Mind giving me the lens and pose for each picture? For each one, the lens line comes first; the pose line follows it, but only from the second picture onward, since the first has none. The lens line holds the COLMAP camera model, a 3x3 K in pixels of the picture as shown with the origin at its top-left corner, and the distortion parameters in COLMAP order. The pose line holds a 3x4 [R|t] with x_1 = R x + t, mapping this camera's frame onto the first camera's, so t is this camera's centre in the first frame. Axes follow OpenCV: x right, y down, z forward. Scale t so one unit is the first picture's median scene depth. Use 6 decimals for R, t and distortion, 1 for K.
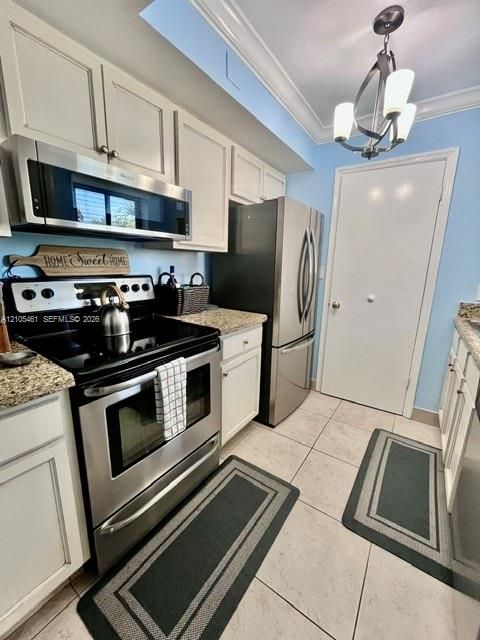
lens RADIAL K [[262.3, 0, 240.0], [0, 262.3, 320.0], [0, 0, 1]] dist [-0.003511, -0.000196]
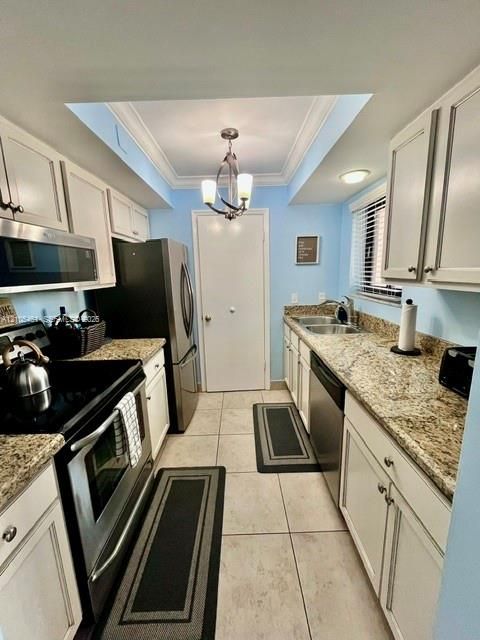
lens RADIAL K [[262.3, 0, 240.0], [0, 262.3, 320.0], [0, 0, 1]] dist [-0.003511, -0.000196]
pose [[0.816007, -0.153254, 0.557356, -0.288936], [0.169099, 0.985322, 0.023357, -0.076340], [-0.552755, 0.075189, 0.829945, -0.157846]]
